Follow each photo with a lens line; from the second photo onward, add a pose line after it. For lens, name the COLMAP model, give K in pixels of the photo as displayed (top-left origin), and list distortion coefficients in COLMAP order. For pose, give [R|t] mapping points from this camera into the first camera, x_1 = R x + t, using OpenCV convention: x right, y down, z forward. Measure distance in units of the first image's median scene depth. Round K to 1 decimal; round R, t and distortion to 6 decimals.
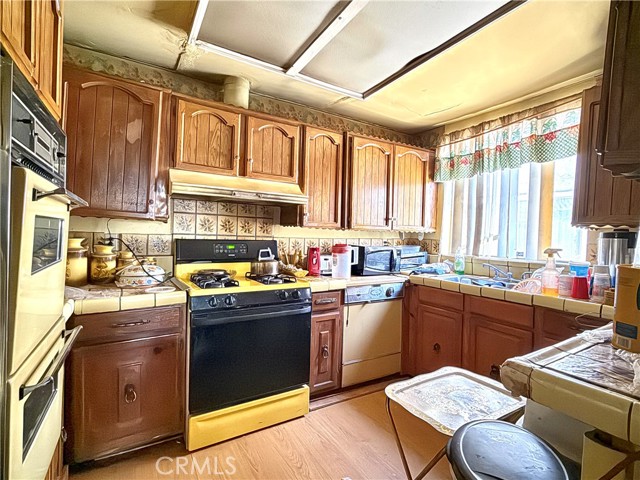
lens RADIAL K [[308.5, 0, 320.5], [0, 308.5, 240.3], [0, 0, 1]] dist [0.002383, 0.000612]
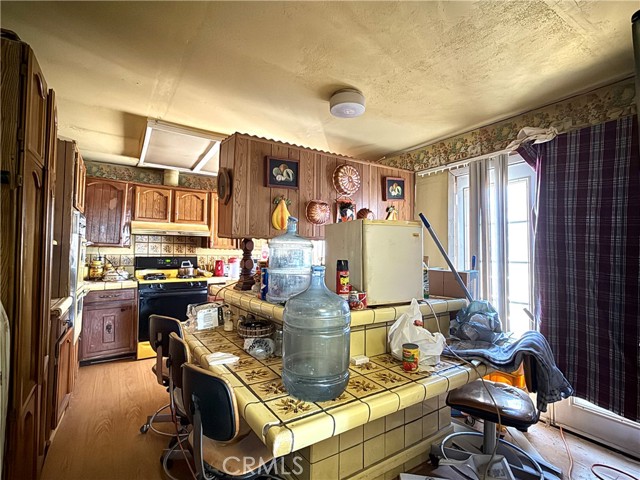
lens RADIAL K [[308.5, 0, 320.9], [0, 308.5, 241.9], [0, 0, 1]] dist [0.002383, 0.000612]
pose [[0.999077, -0.020564, 0.037718, 0.578622], [0.022594, 0.998274, -0.054202, 0.032472], [-0.036539, 0.055004, 0.997817, -0.904503]]
